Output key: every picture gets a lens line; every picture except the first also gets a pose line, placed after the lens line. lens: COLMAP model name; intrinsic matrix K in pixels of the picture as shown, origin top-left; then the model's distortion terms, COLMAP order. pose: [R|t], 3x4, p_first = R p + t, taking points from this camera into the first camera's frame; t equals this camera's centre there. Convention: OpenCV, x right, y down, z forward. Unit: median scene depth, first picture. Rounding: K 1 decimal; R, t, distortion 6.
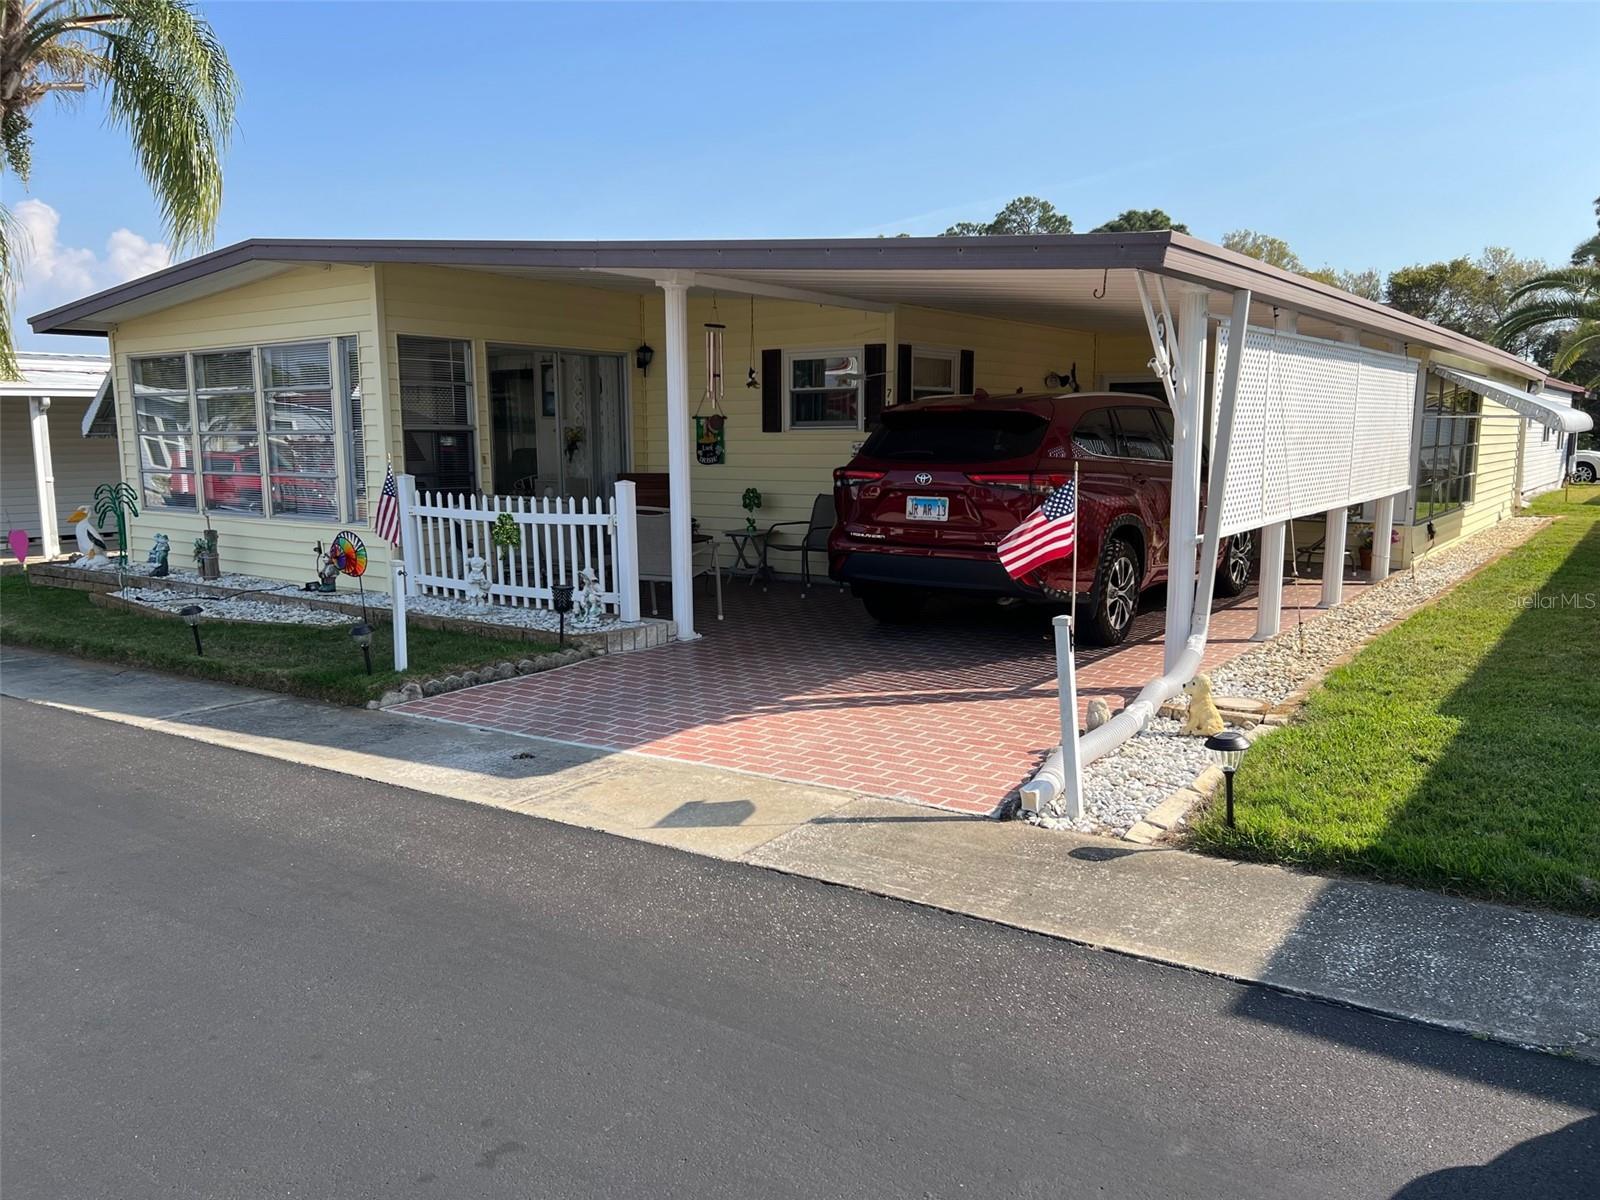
lens RADIAL K [[1205.9, 0, 809.6], [0, 1205.9, 610.9], [0, 0, 1]] dist [0.063120, -0.067542]
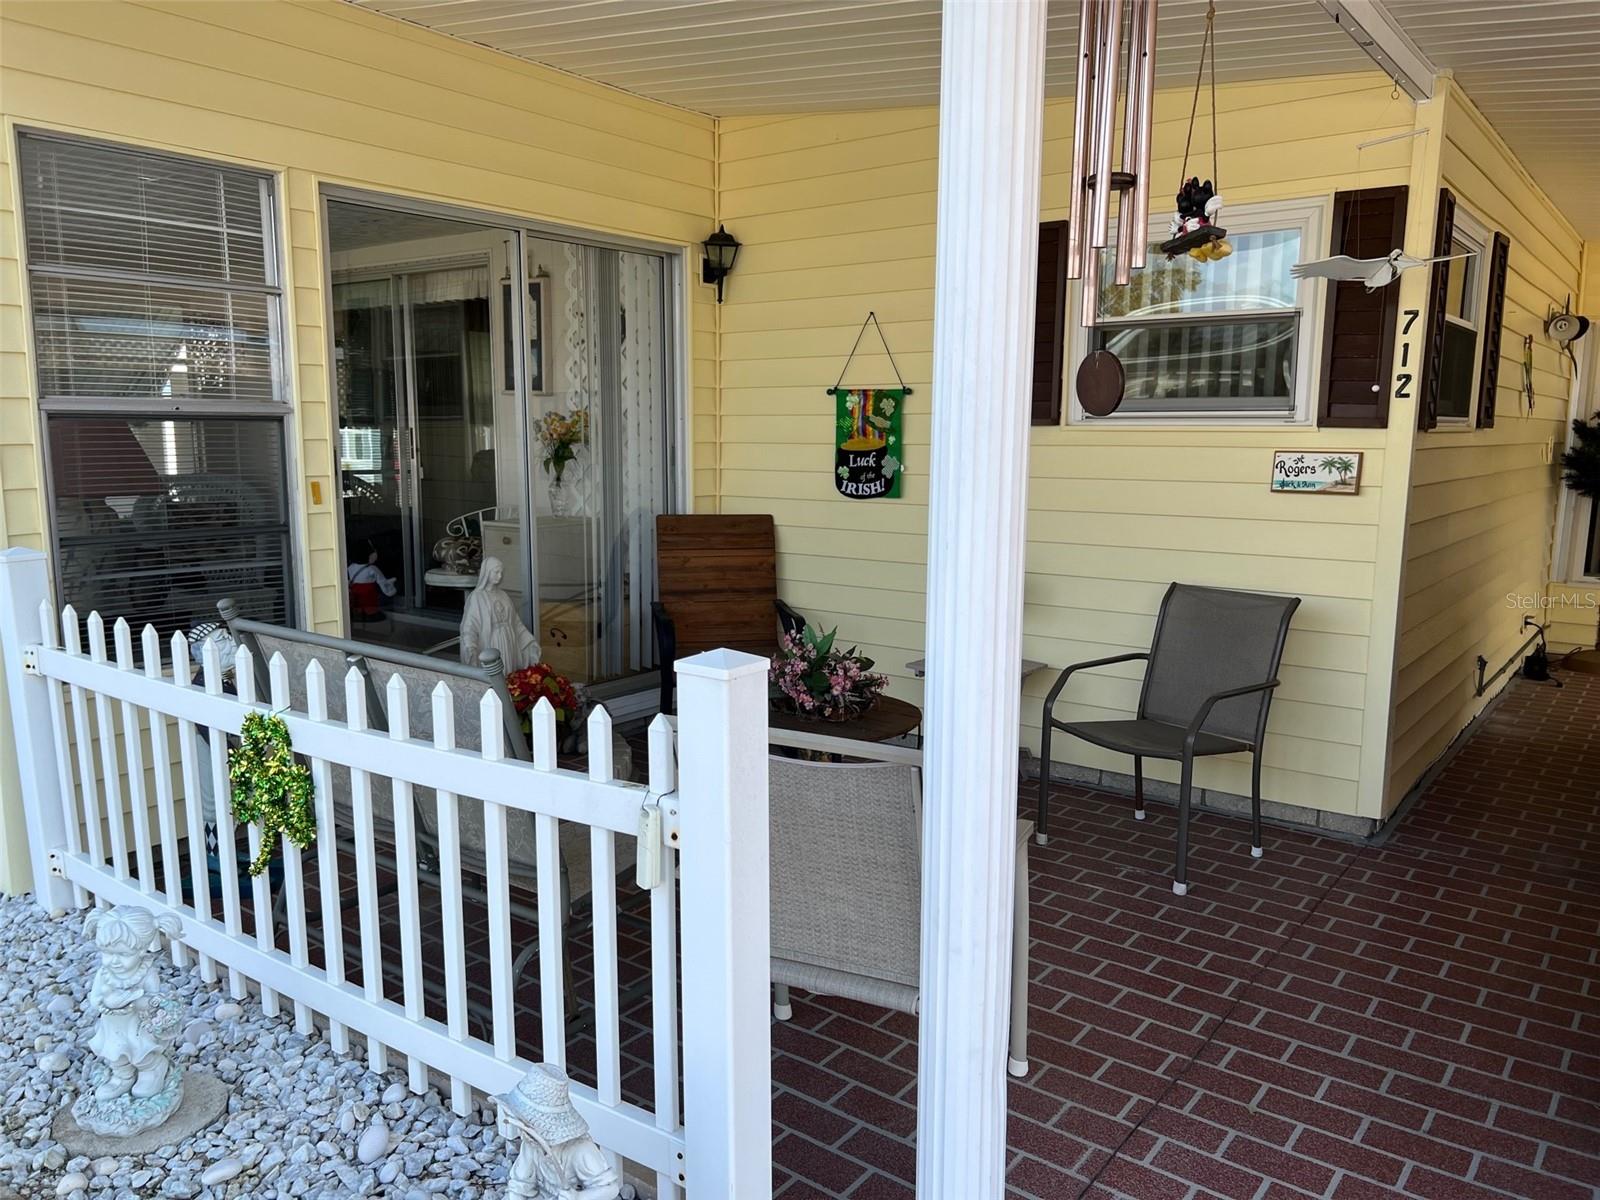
lens RADIAL K [[1205.9, 0, 792.1], [0, 1205.9, 597.2], [0, 0, 1]] dist [0.063120, -0.067542]
pose [[0.999418, 0.013056, -0.031512, -0.096580], [-0.013224, 0.999899, -0.005141, -0.083797], [0.031441, 0.005554, 0.999490, 0.567289]]
